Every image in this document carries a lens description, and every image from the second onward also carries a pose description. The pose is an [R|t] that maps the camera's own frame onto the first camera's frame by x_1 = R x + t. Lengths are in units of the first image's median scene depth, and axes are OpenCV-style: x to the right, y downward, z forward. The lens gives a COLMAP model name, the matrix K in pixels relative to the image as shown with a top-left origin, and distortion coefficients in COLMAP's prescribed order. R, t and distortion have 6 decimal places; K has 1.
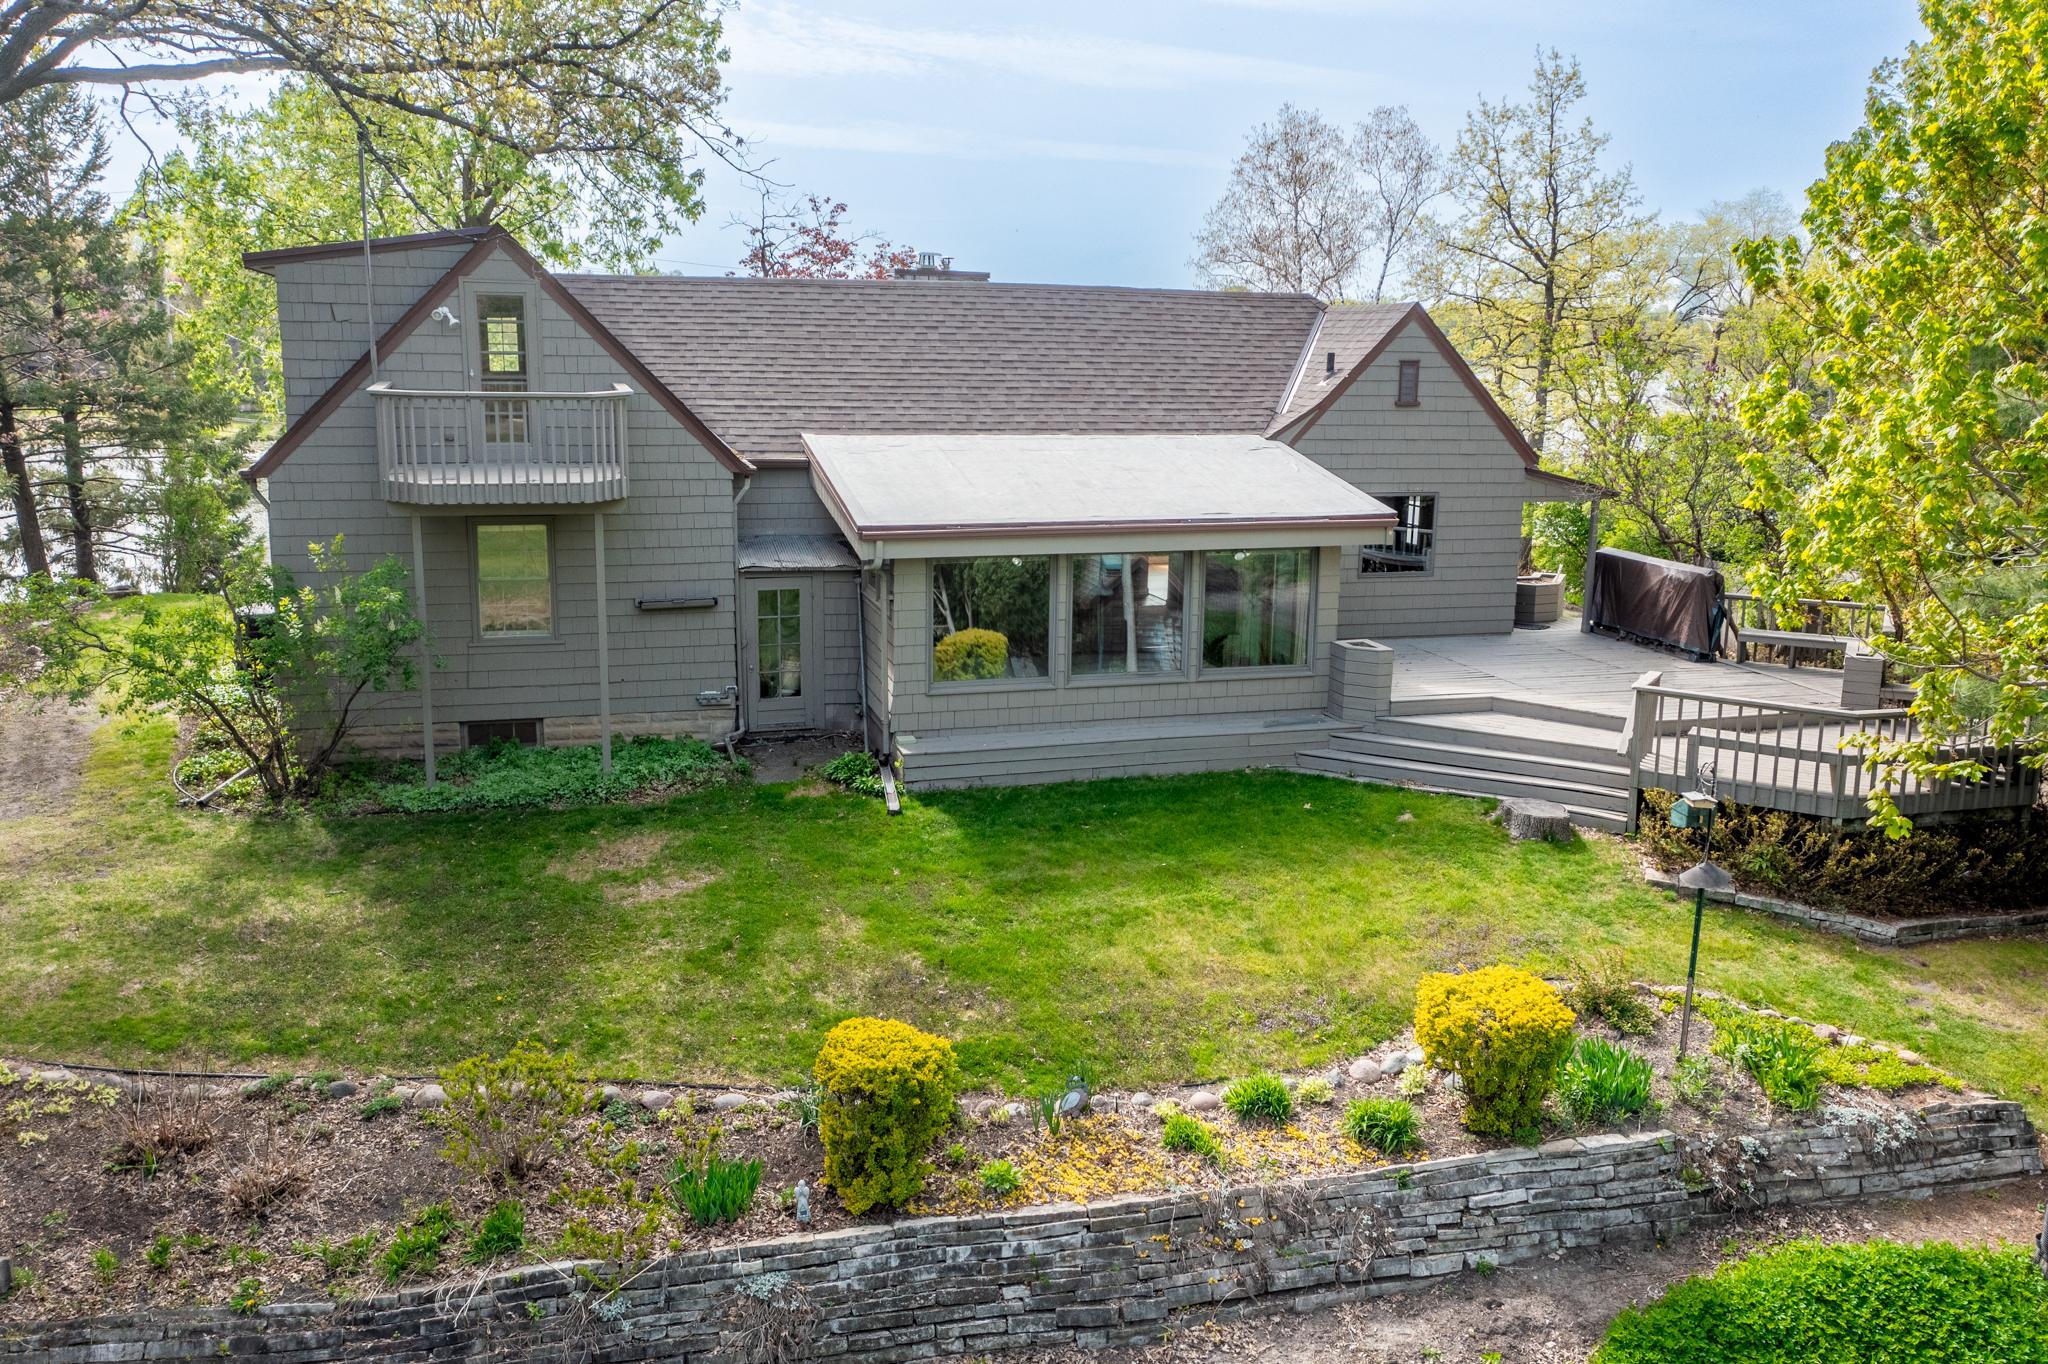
lens RADIAL K [[1657.0, 0, 1007.4], [0, 1657.0, 675.6], [0, 0, 1]] dist [-0.011649, 0.051152]
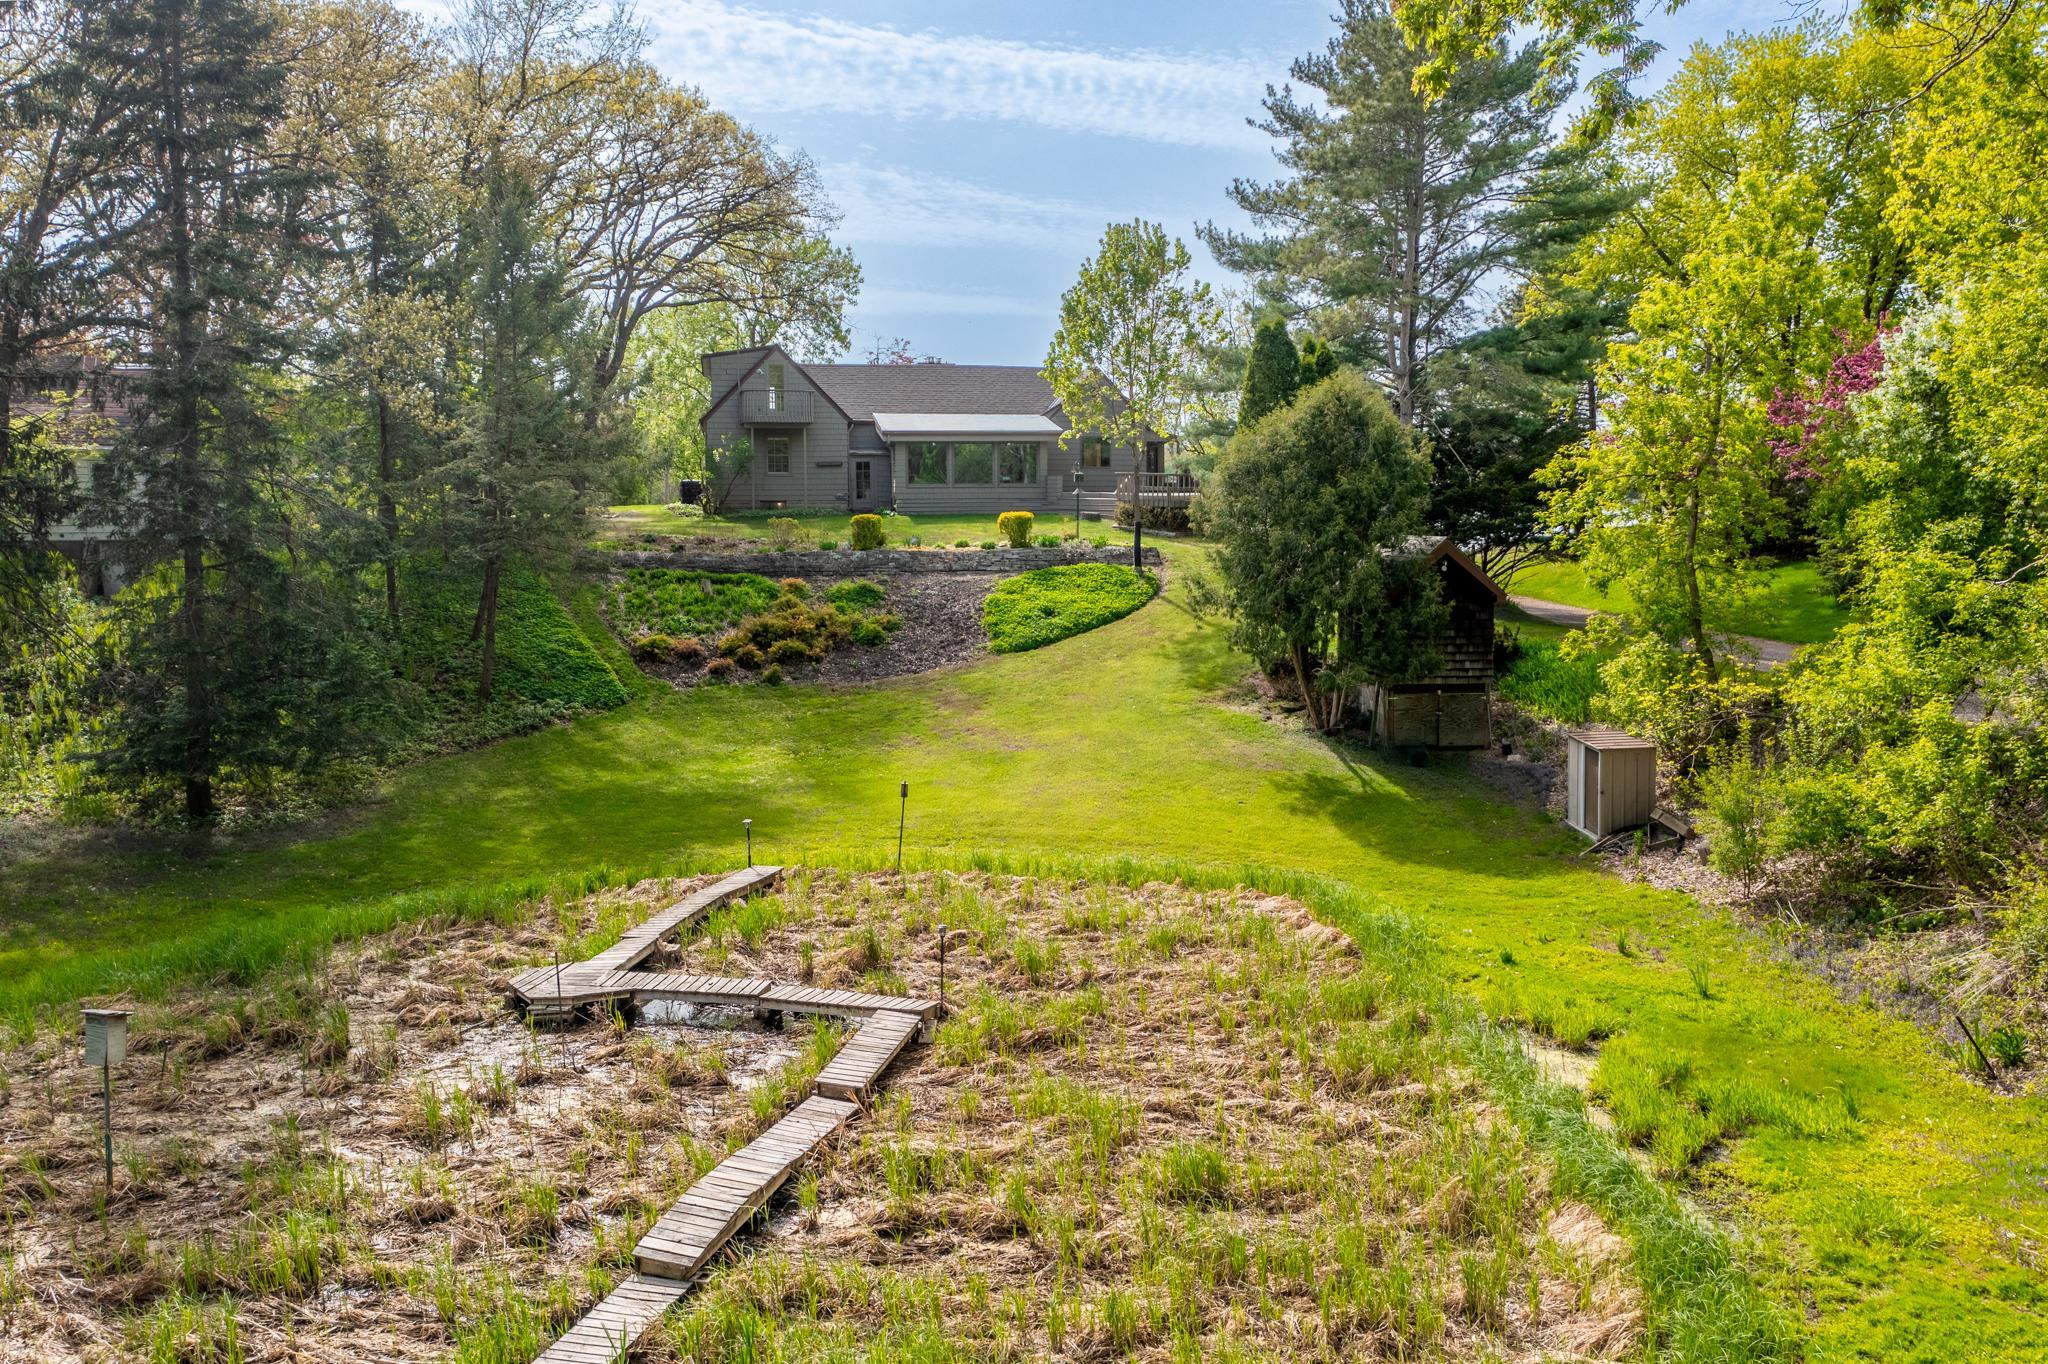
lens RADIAL K [[1657.0, 0, 1027.9], [0, 1657.0, 670.4], [0, 0, 1]] dist [-0.011649, 0.051152]
pose [[0.994182, -0.005731, -0.107561, 0.448762], [-0.004854, 0.995186, -0.097887, 0.576335], [0.107605, 0.097840, 0.989368, -1.776371]]
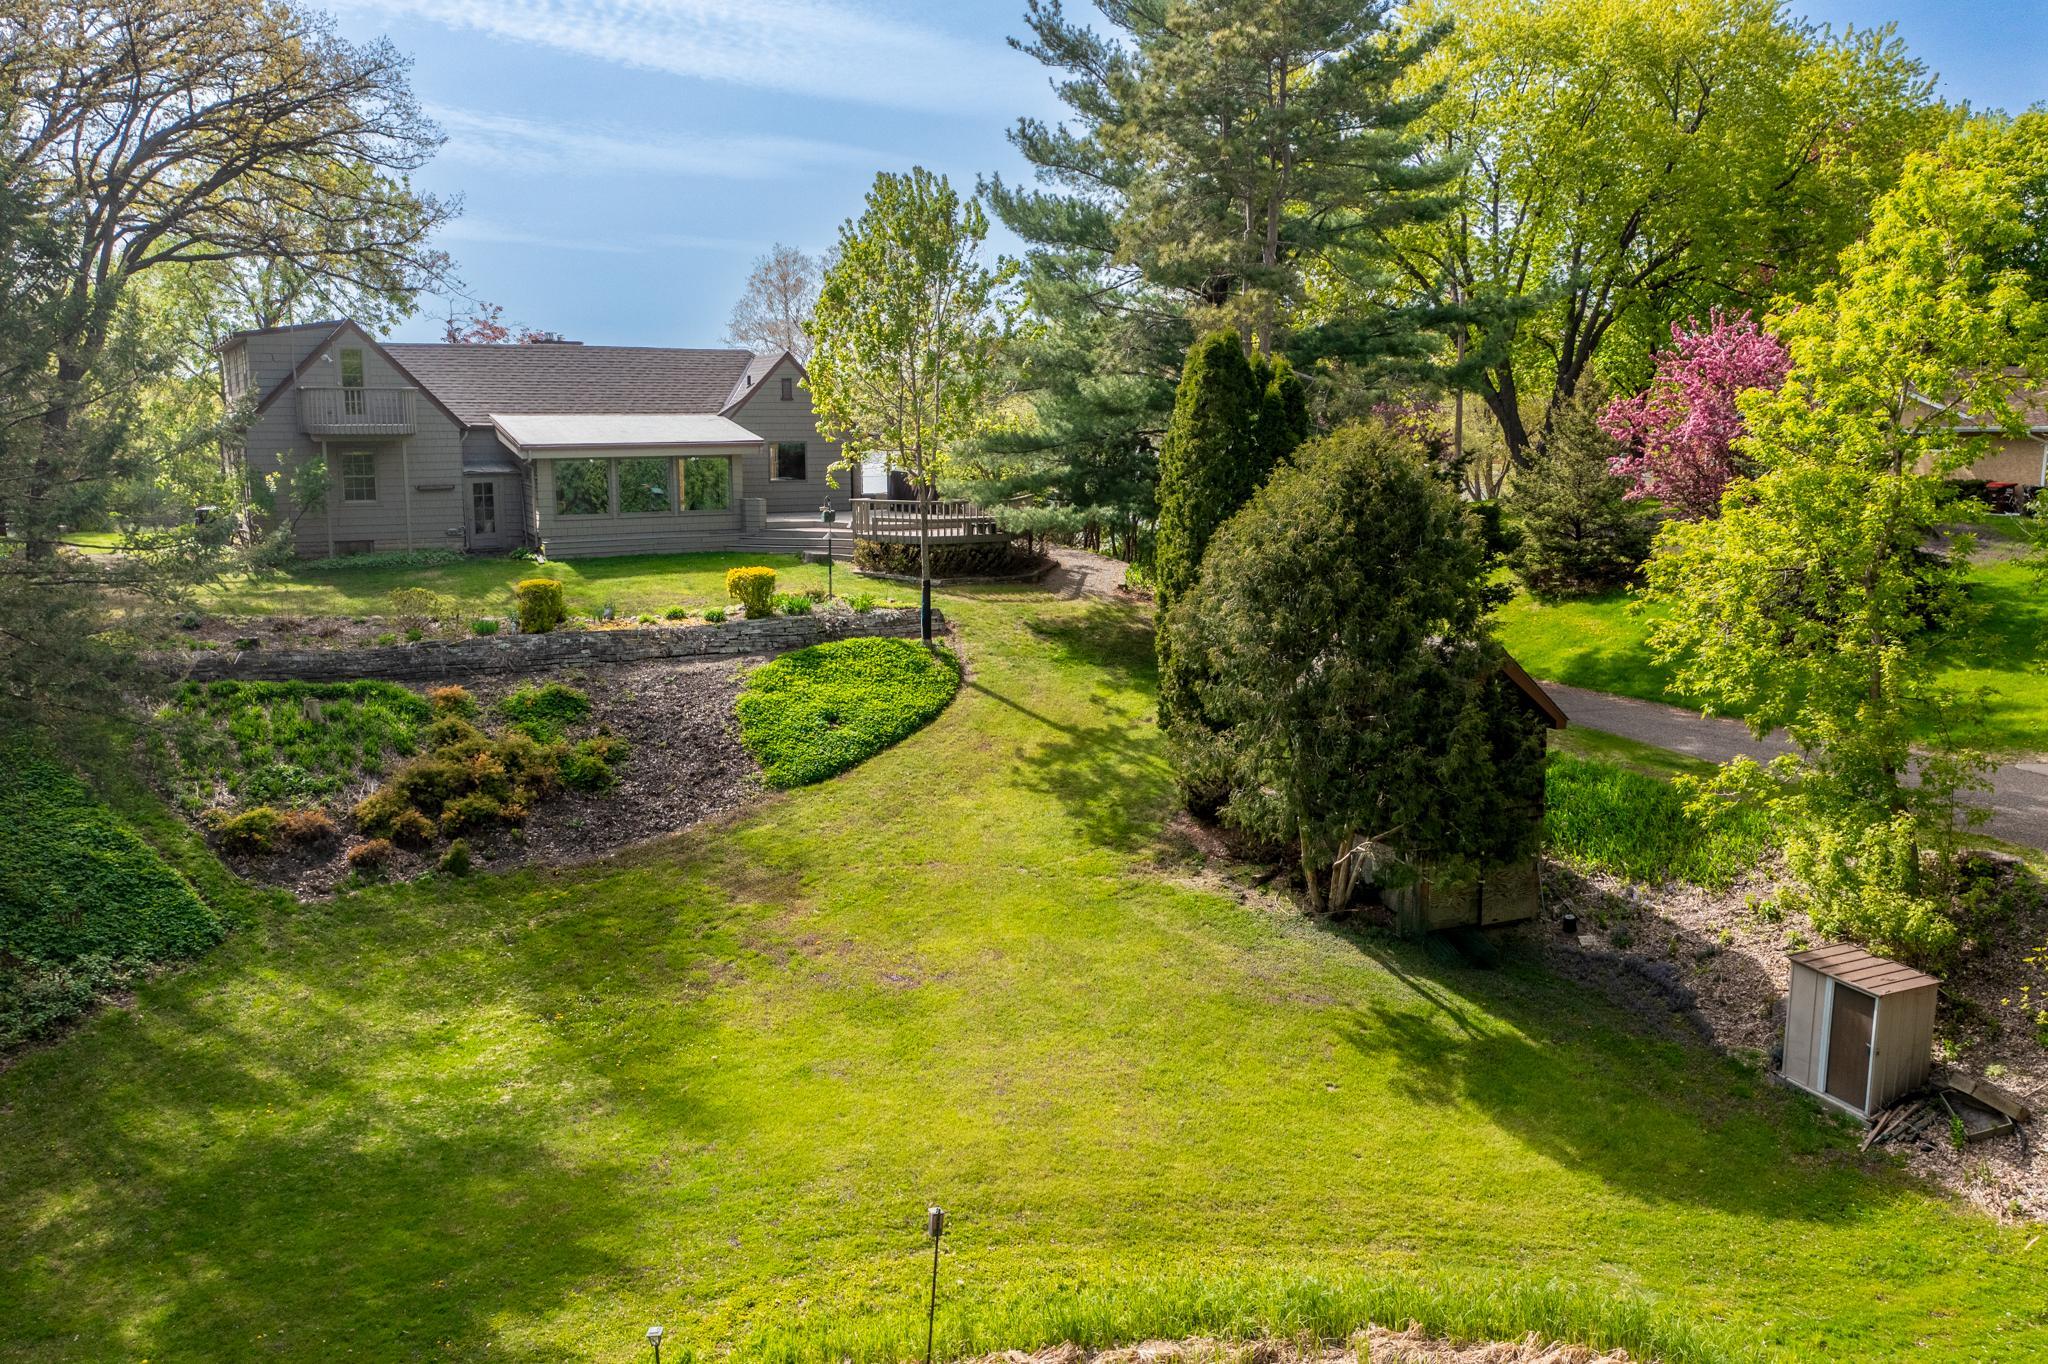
lens RADIAL K [[1657.0, 0, 1035.3], [0, 1657.0, 677.9], [0, 0, 1]] dist [-0.011649, 0.051152]
pose [[0.975681, -0.053002, 0.212691, 0.087575], [0.063815, 0.996978, -0.044294, 0.322900], [-0.209701, 0.056790, 0.976115, -1.178433]]
